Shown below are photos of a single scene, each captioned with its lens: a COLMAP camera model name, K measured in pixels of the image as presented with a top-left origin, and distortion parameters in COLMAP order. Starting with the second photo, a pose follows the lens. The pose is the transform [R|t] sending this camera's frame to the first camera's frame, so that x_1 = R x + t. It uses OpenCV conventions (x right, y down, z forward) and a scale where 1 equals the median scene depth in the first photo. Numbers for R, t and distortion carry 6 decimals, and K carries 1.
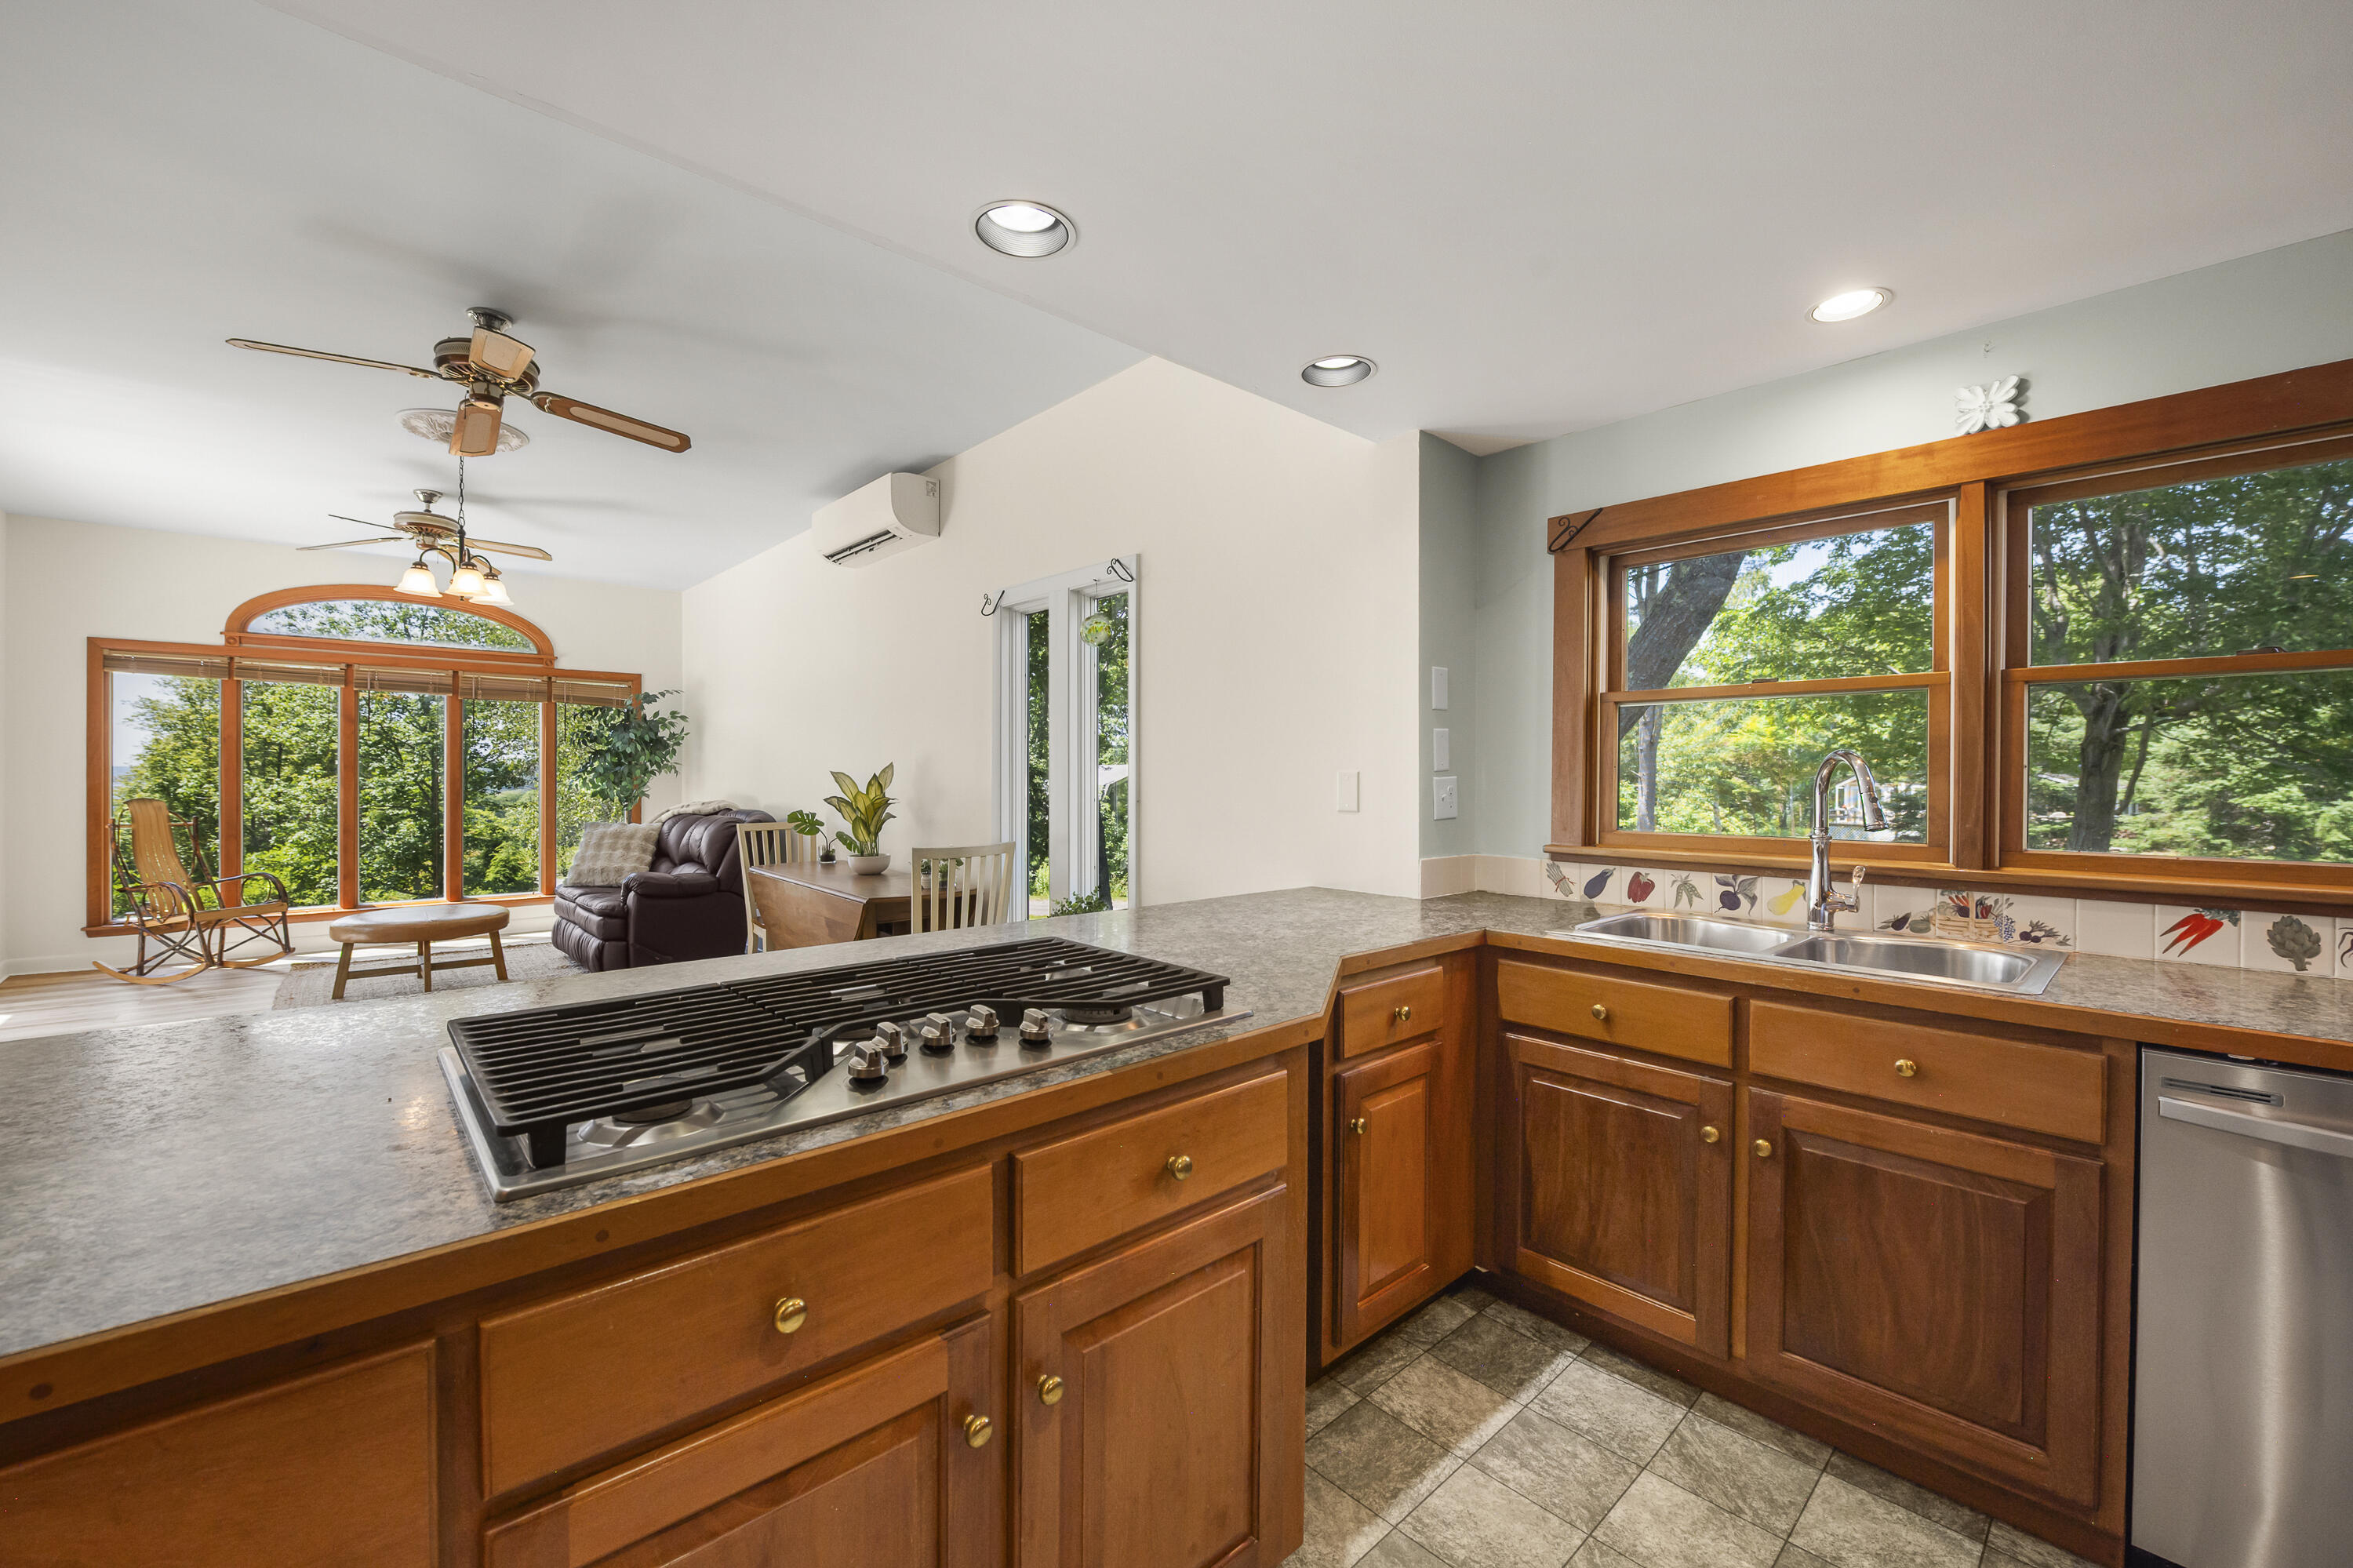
lens RADIAL K [[941.9, 0, 1176.5], [0, 941.9, 784.0], [0, 0, 1]] dist [-0.001082, -0.000198]
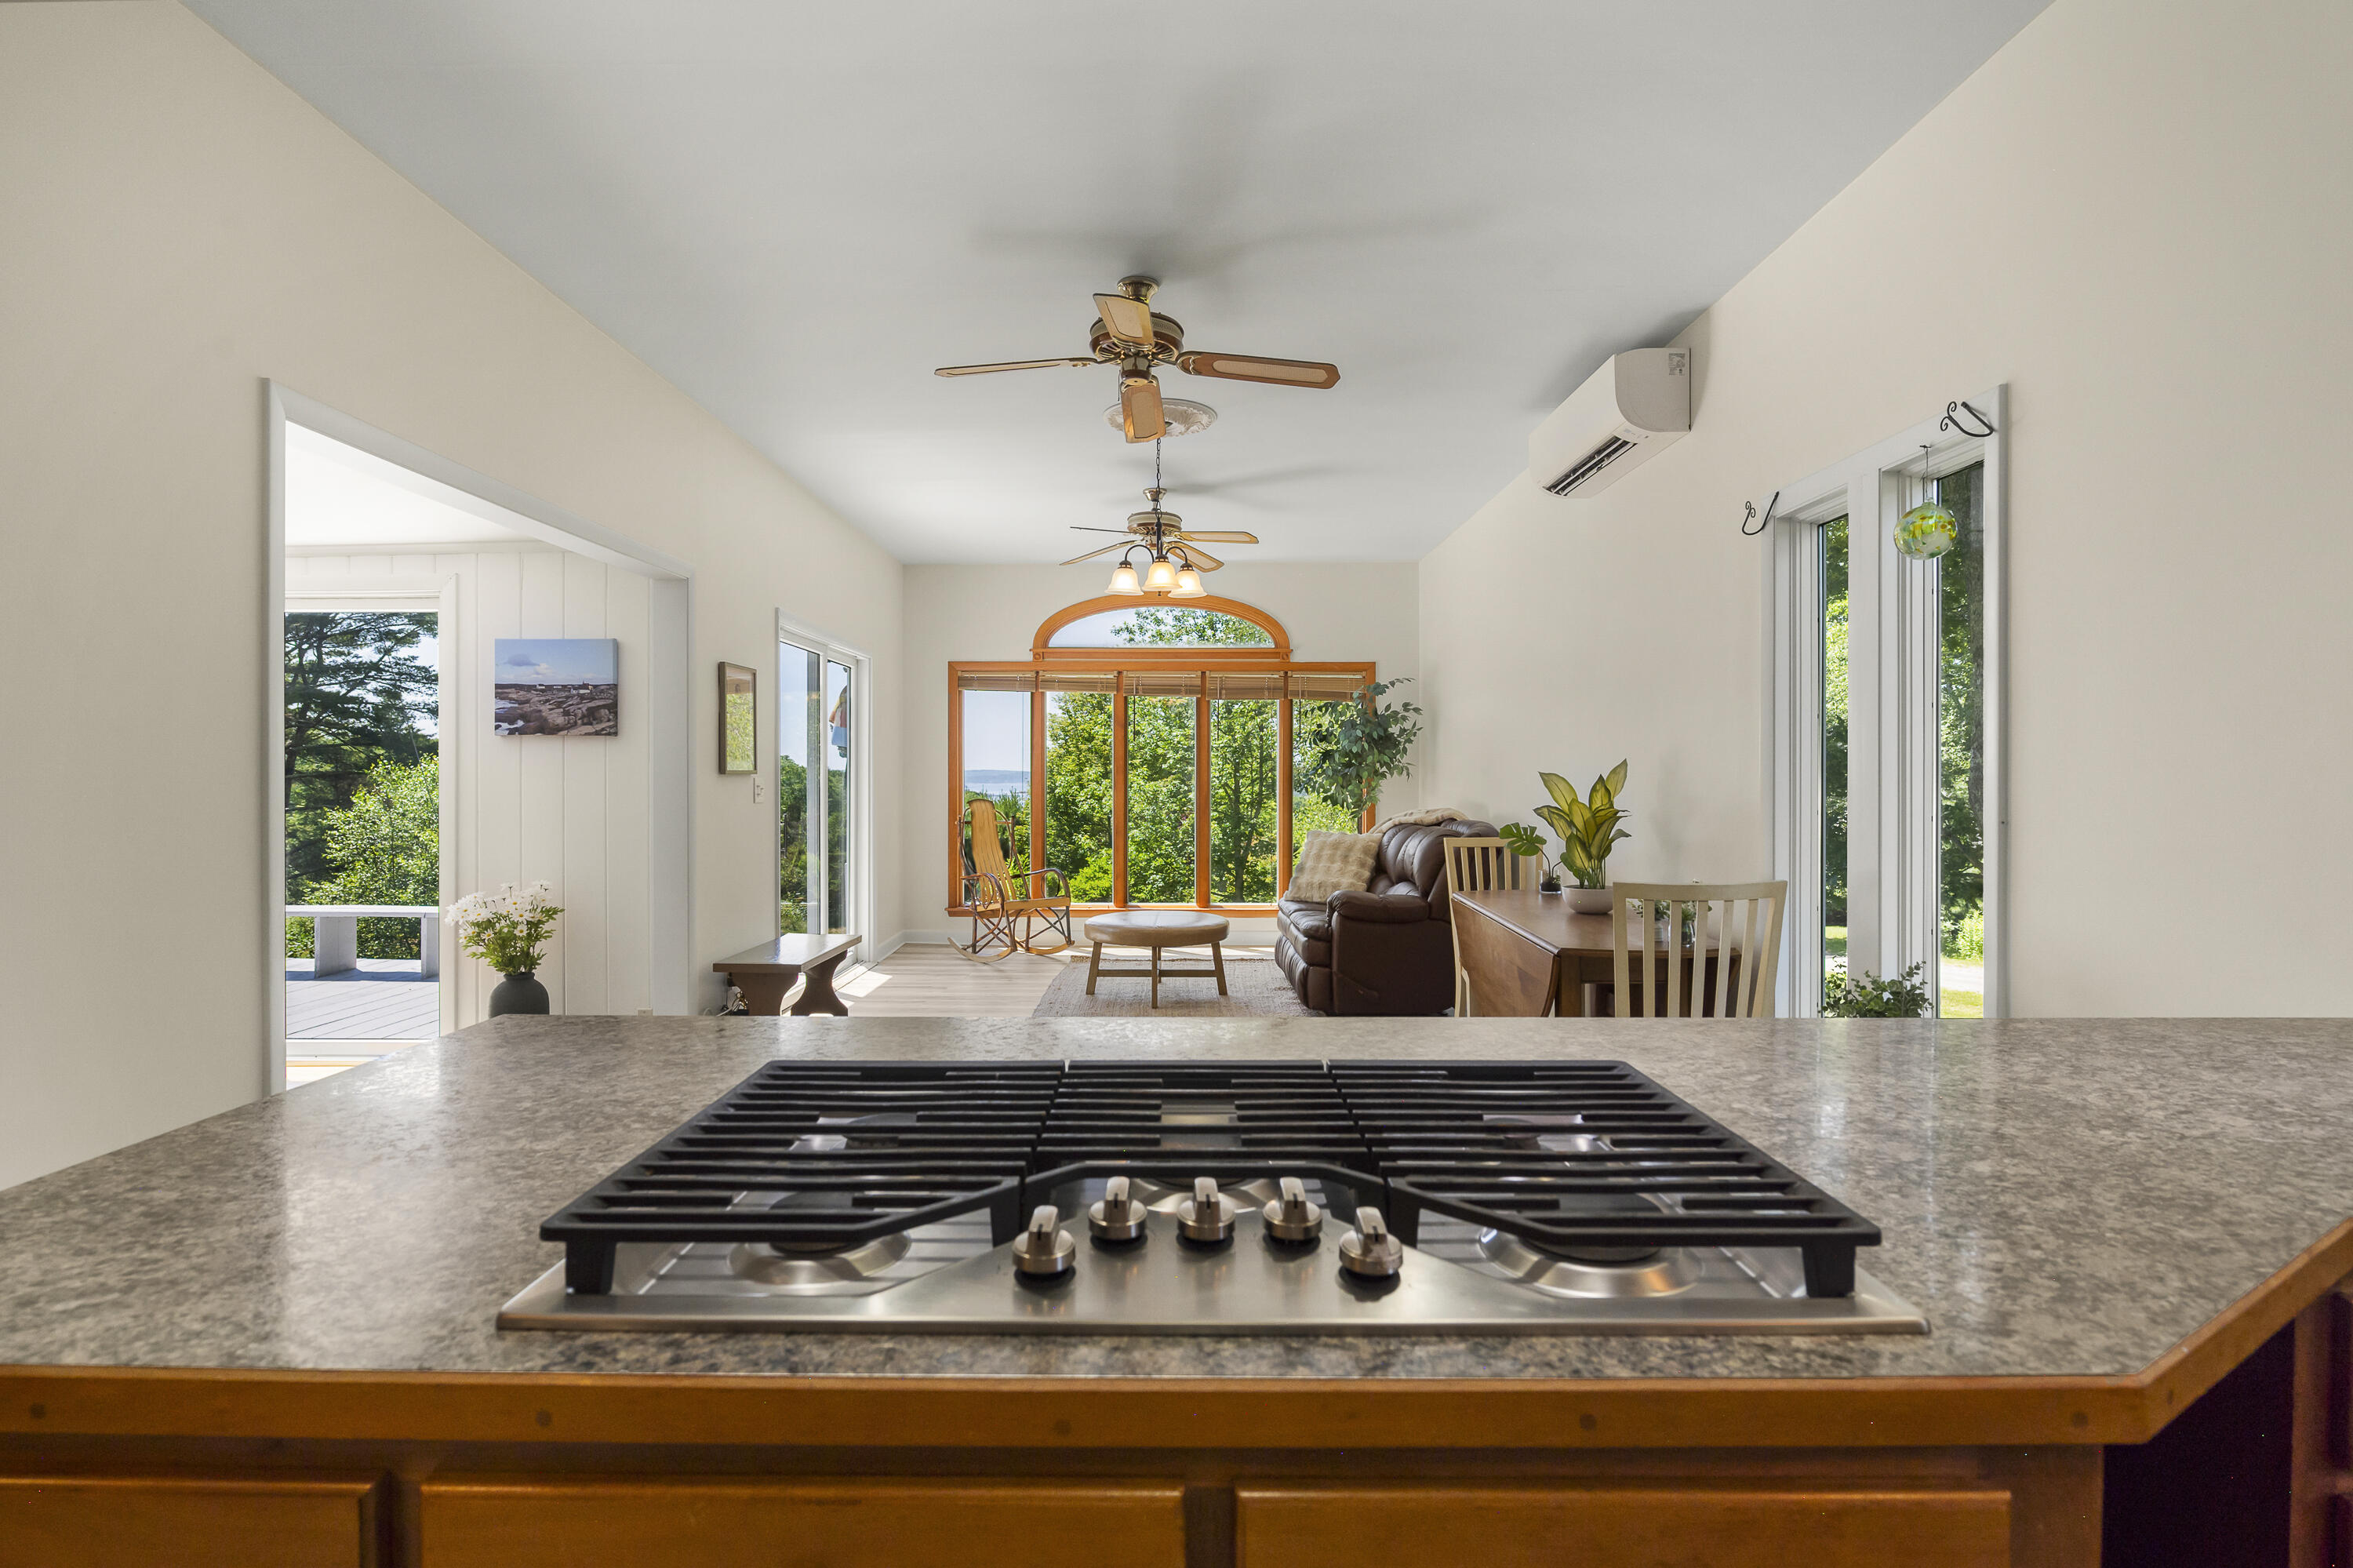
lens RADIAL K [[1178.3, 0, 1176.5], [0, 1178.3, 784.0], [0, 0, 1]] dist [0.000428, 0.000006]
pose [[0.733659, 0.001876, -0.679516, 0.057859], [-0.004559, 0.999987, -0.002161, -0.000657], [0.679503, 0.004684, 0.733658, 0.110972]]
